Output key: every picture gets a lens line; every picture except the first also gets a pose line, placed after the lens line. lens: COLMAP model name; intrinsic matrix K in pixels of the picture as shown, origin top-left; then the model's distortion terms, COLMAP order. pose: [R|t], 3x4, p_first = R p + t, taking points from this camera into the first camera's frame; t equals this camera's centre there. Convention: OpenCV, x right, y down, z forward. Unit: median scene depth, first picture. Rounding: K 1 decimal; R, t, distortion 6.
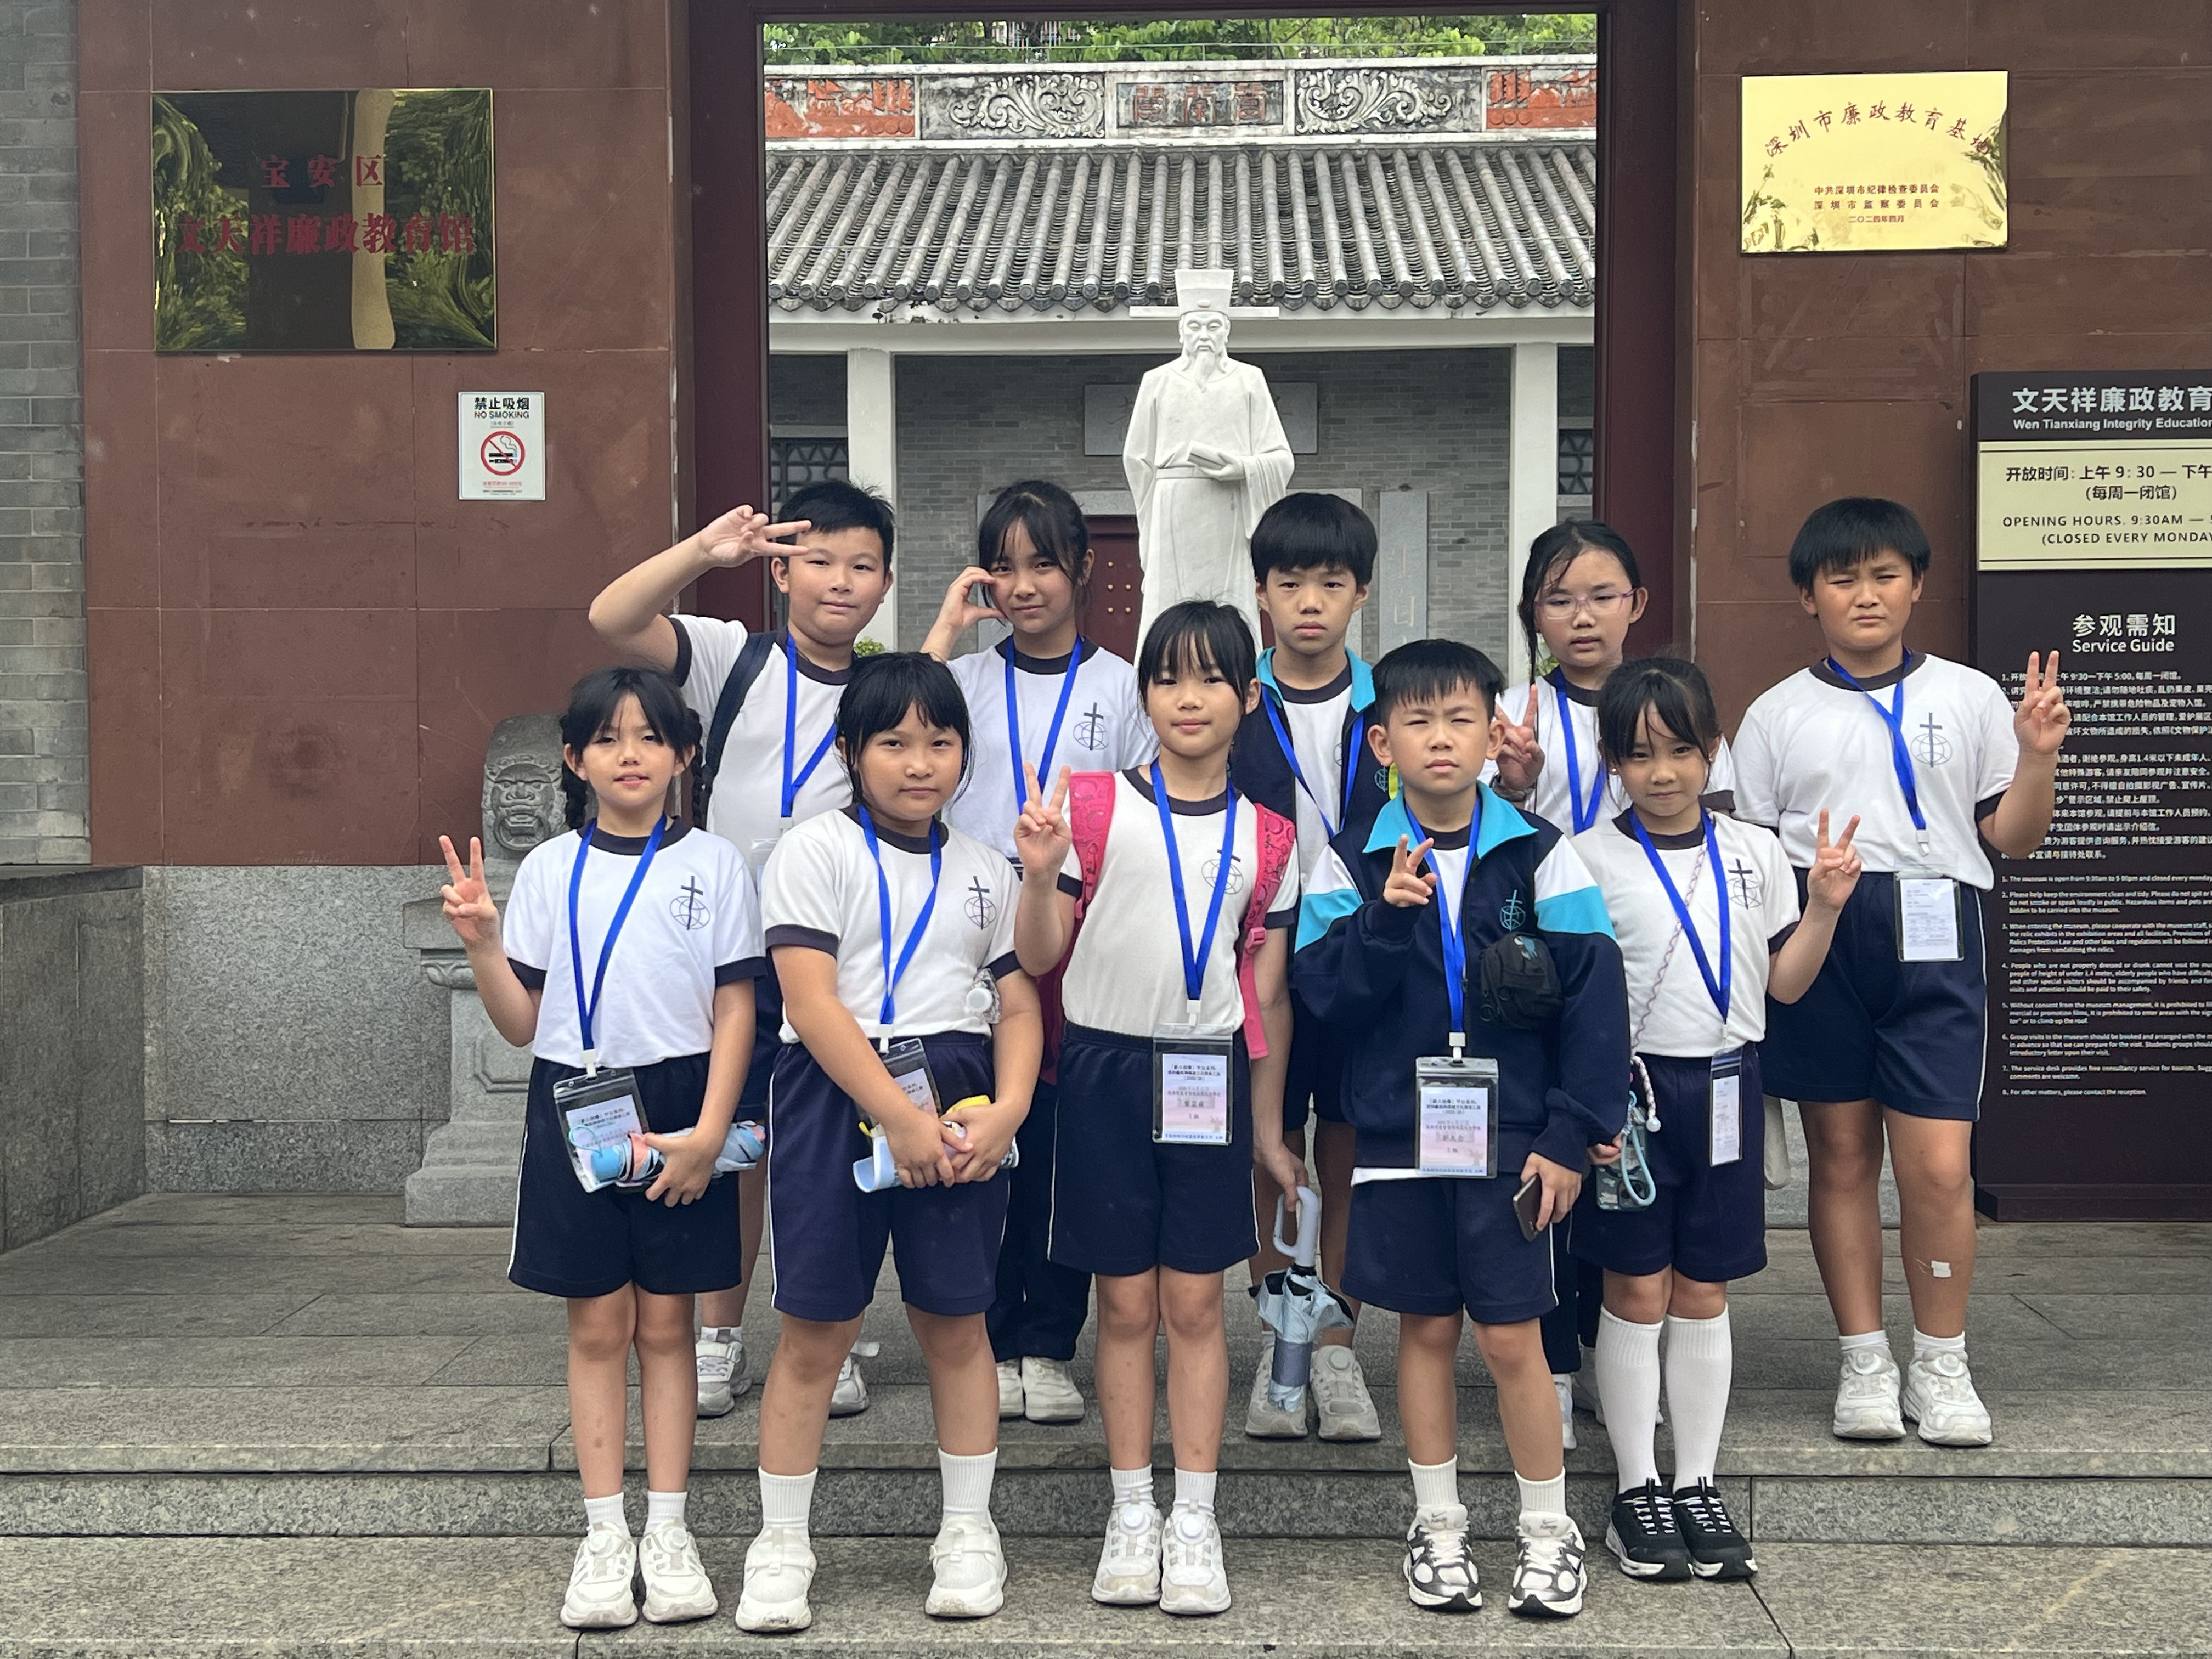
lens RADIAL K [[2884.4, 0, 1103.2], [0, 2884.4, 830.3], [0, 0, 1]] dist [0.111905, 0.000000]
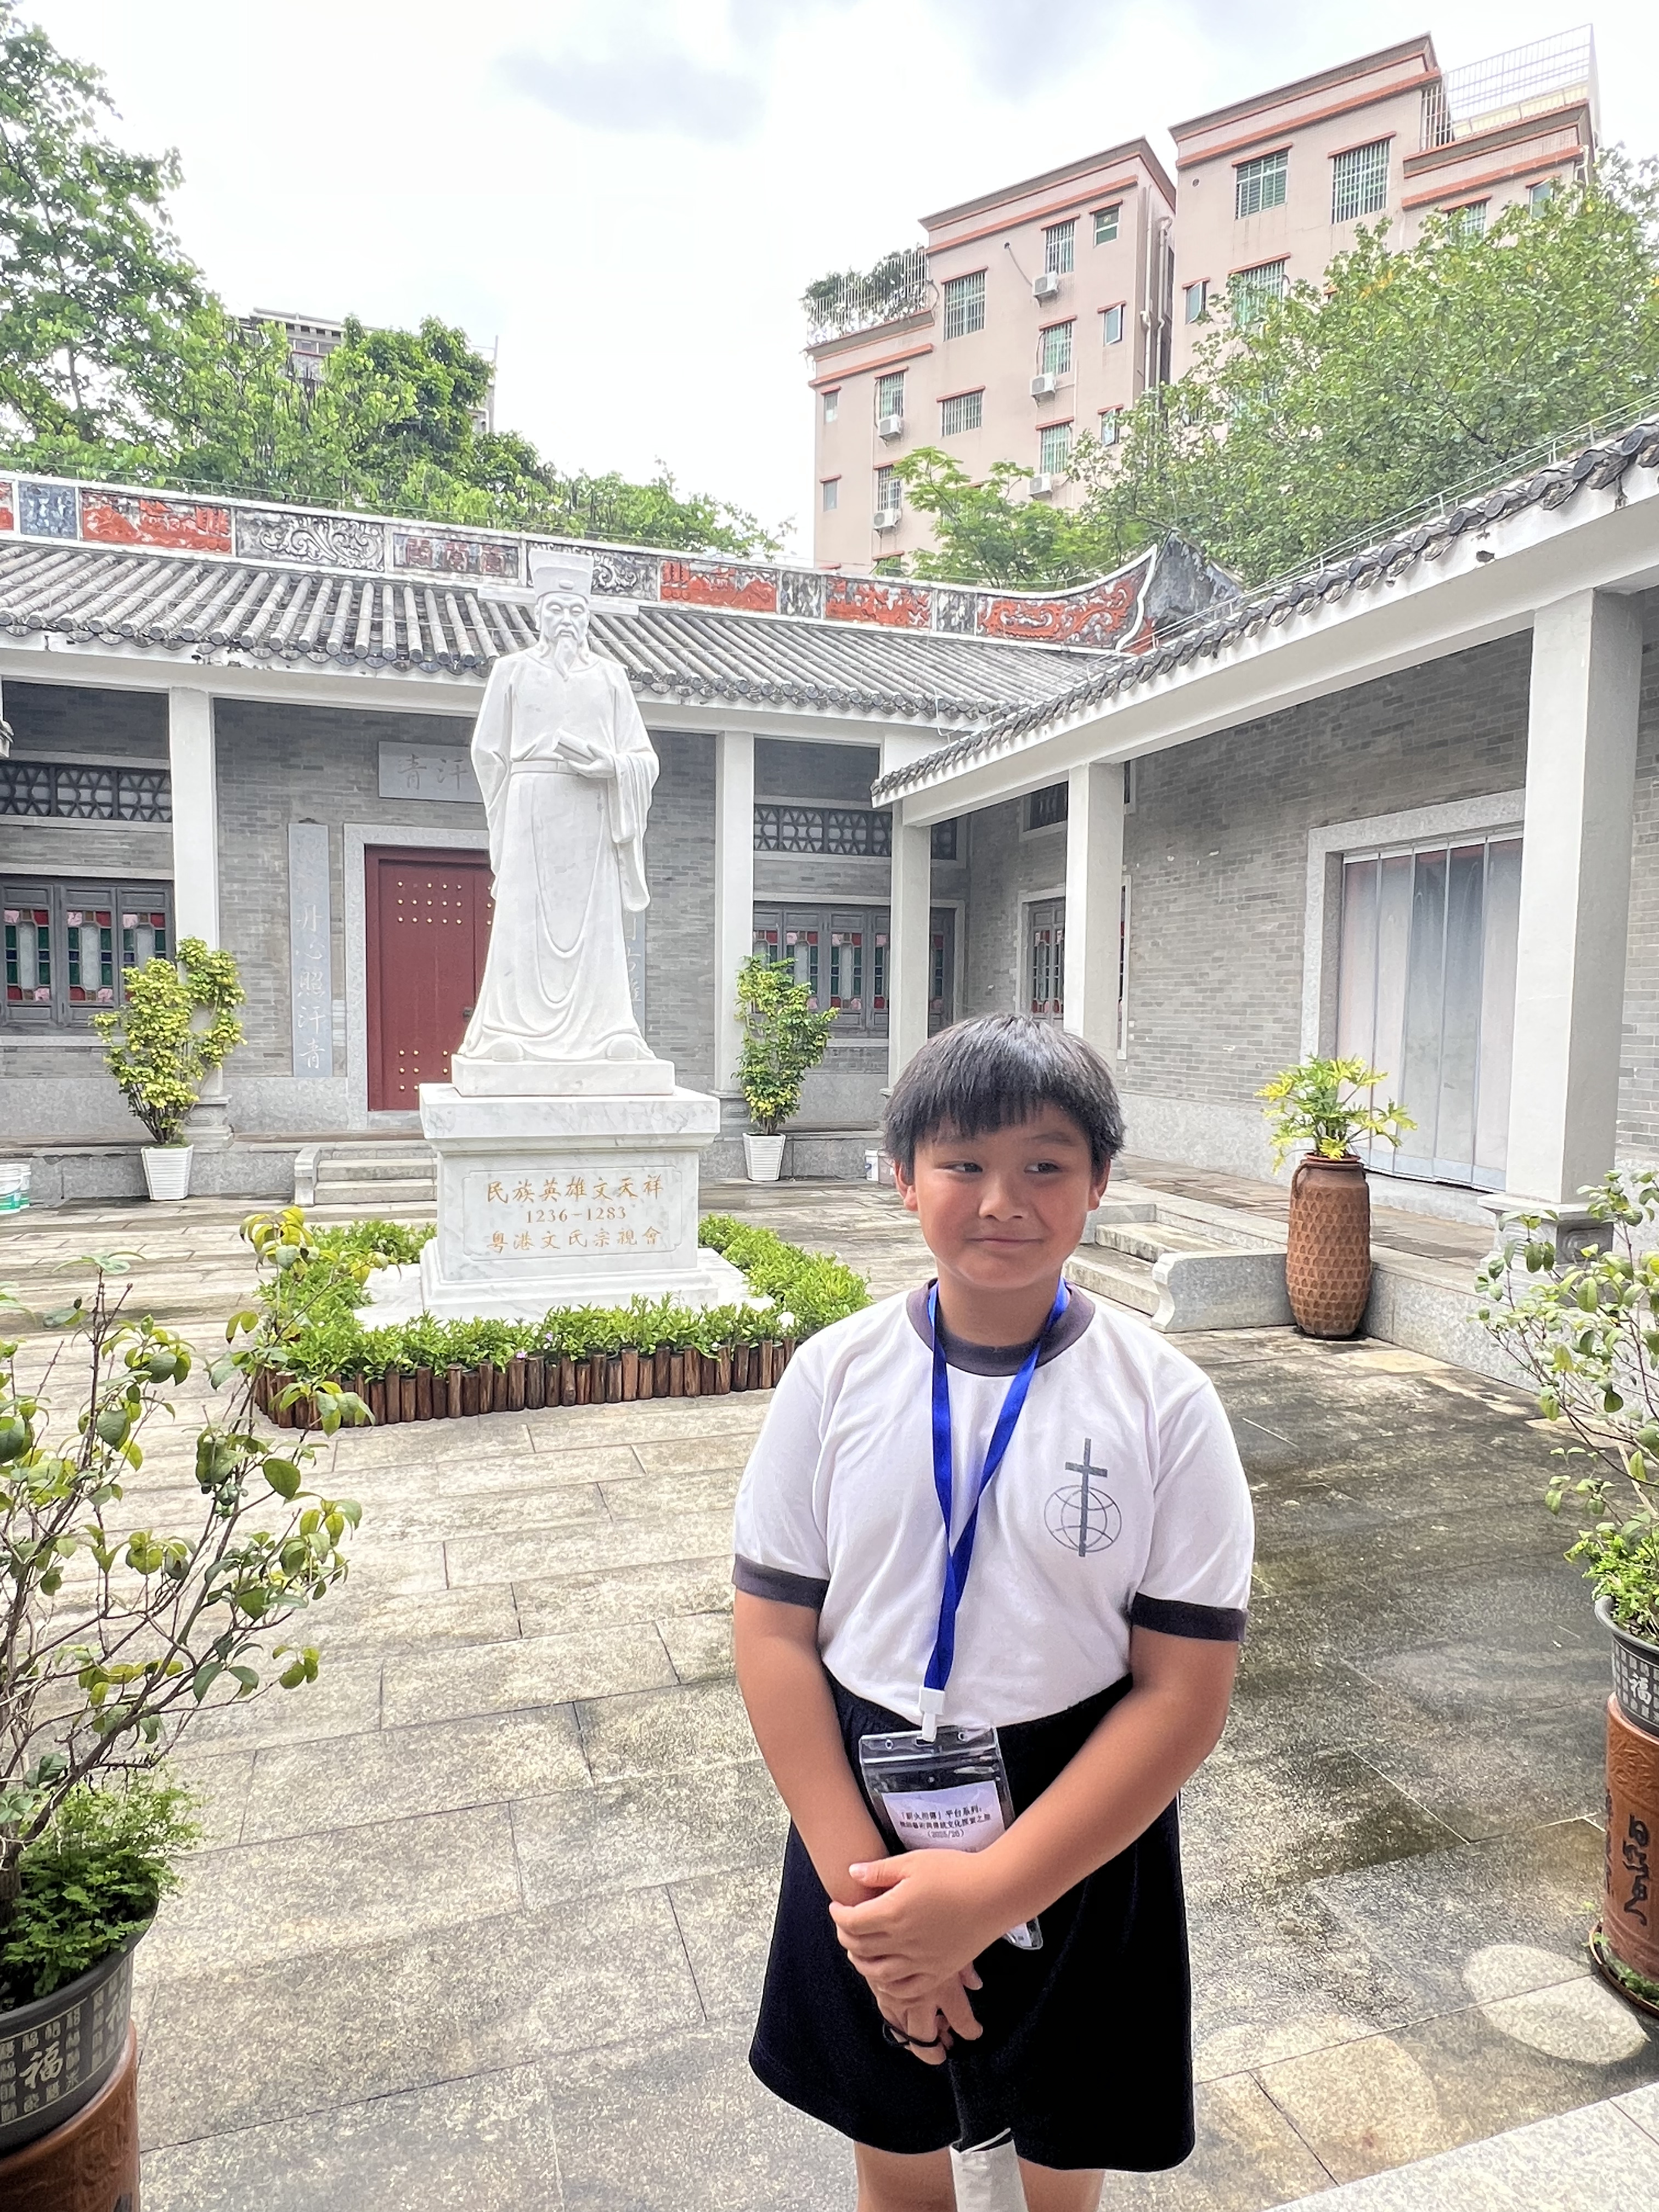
lens RADIAL K [[1309.6, 0, 816.8], [0, 1309.6, 1102.5], [0, 0, 1]] dist [-0.001208, 0.002405]
pose [[0.940341, -0.011241, 0.340048, -0.021000], [-0.006482, 0.998681, 0.050940, -0.023993], [-0.340172, -0.050105, 0.939027, 0.354670]]
